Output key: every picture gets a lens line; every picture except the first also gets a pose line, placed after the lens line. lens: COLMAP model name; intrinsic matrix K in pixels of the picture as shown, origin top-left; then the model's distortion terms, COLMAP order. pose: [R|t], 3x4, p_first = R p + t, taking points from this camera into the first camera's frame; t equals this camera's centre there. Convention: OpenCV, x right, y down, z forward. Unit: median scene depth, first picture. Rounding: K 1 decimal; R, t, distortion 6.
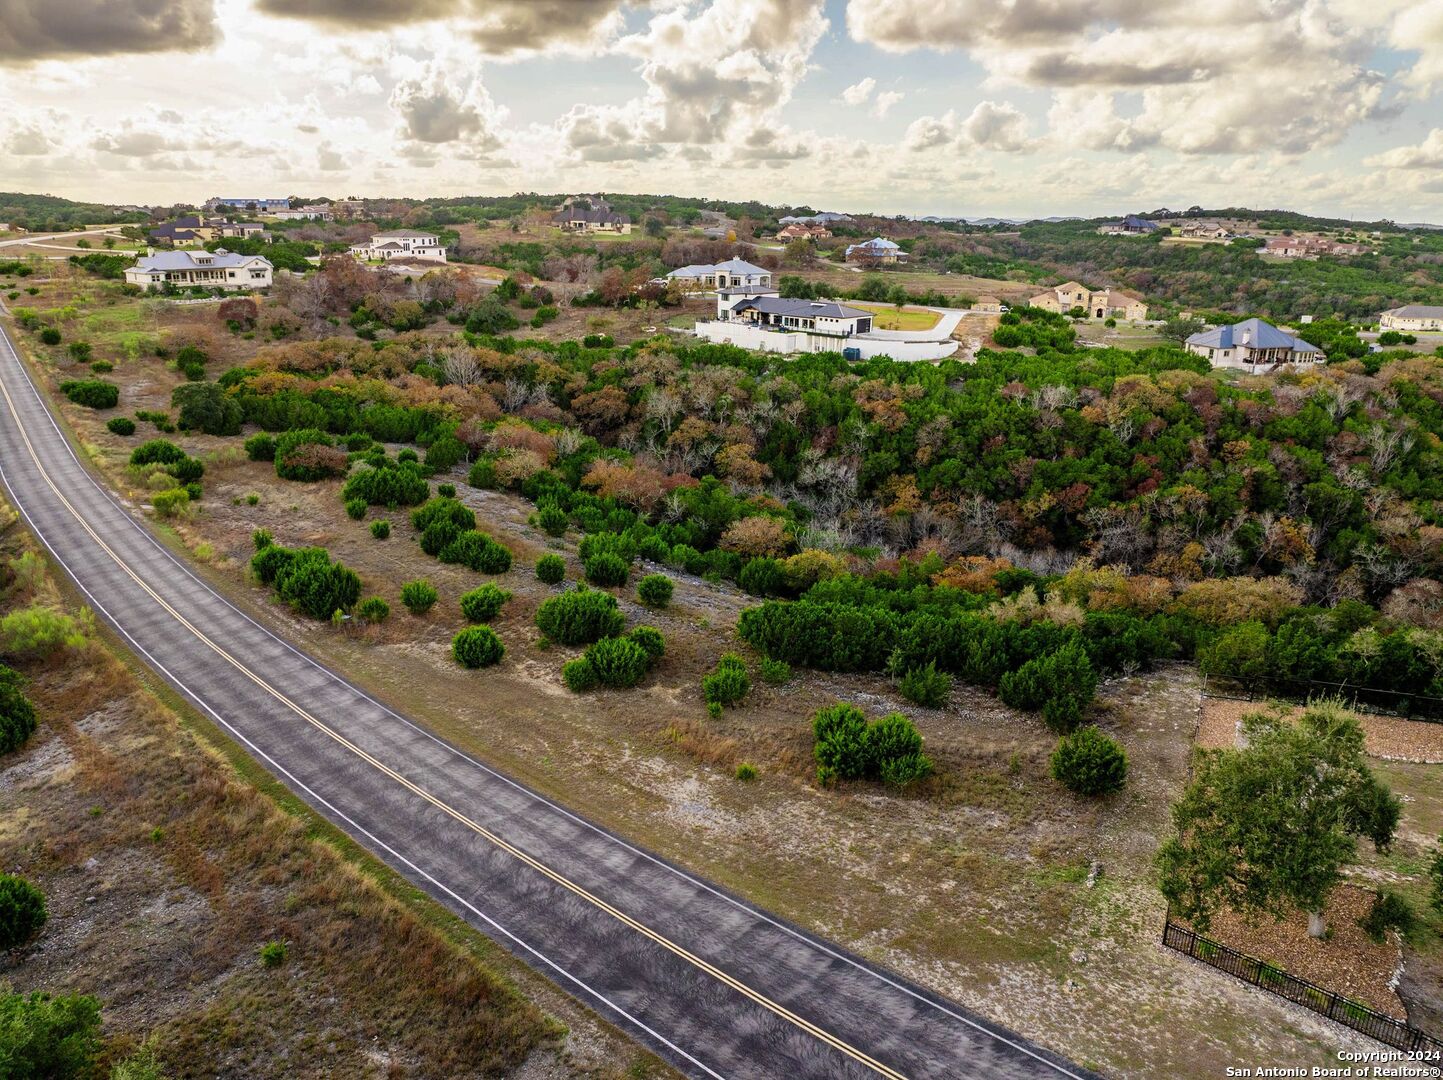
lens RADIAL K [[1014.8, 0, 717.2], [0, 1014.8, 540.7], [0, 0, 1]] dist [-0.039138, 0.007899]
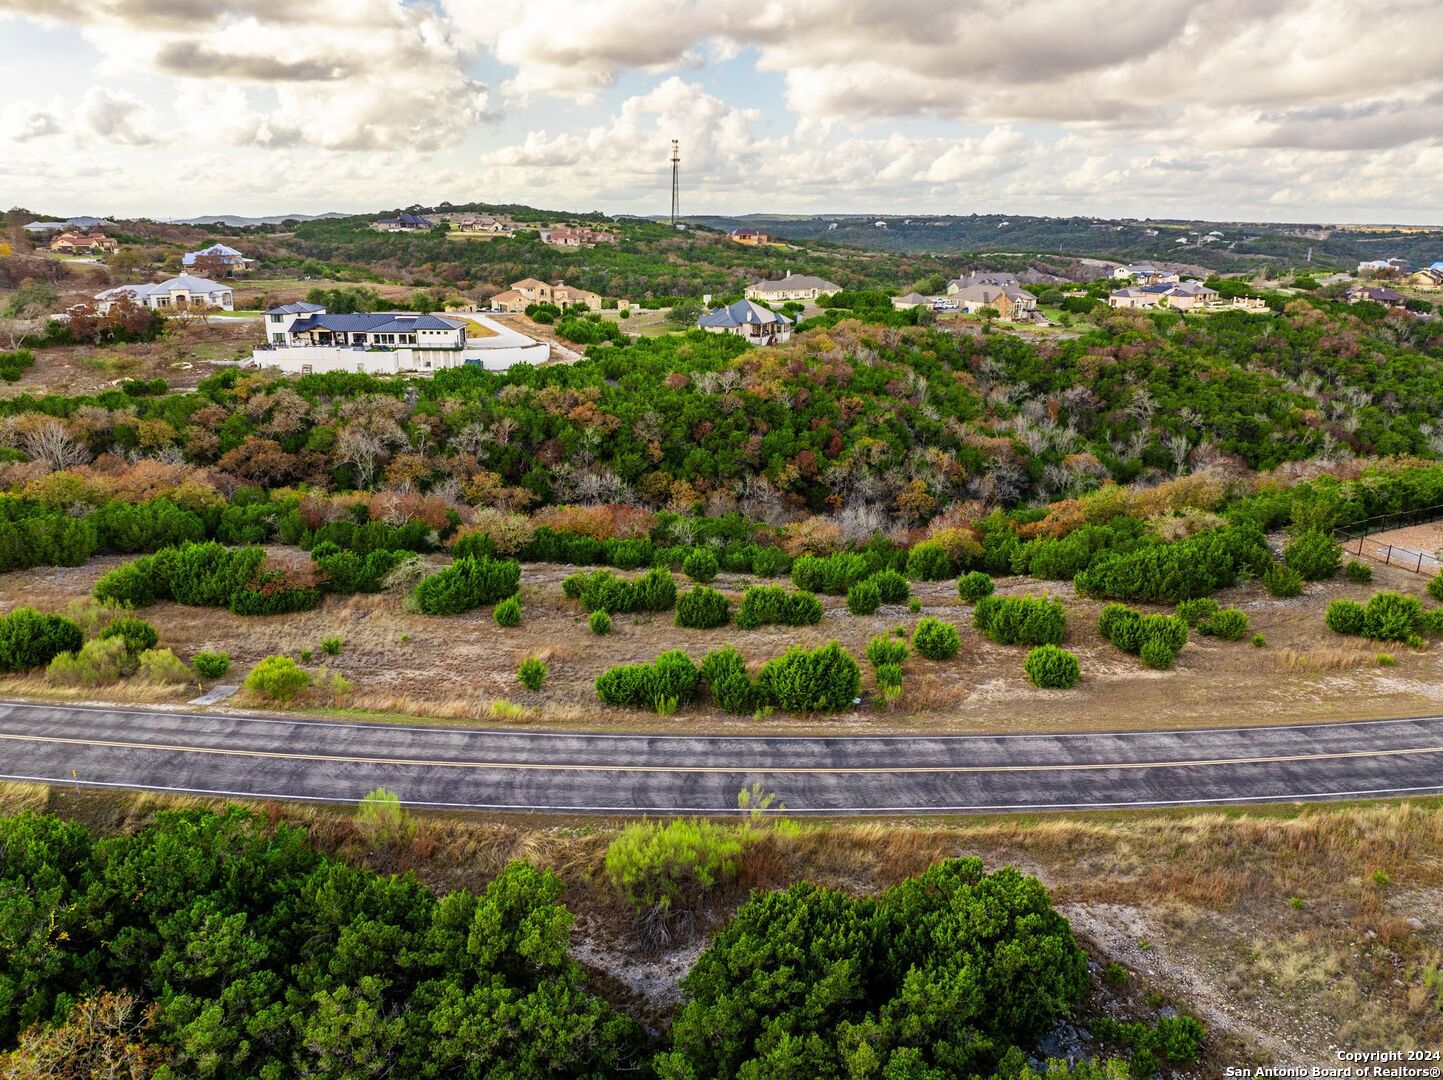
lens RADIAL K [[1014.8, 0, 726.5], [0, 1014.8, 552.0], [0, 0, 1]] dist [-0.039138, 0.007899]
pose [[0.713227, -0.226806, 0.663225, -0.380450], [0.217923, 0.971061, 0.097724, -0.059184], [-0.666196, 0.074833, 0.742013, 0.163305]]
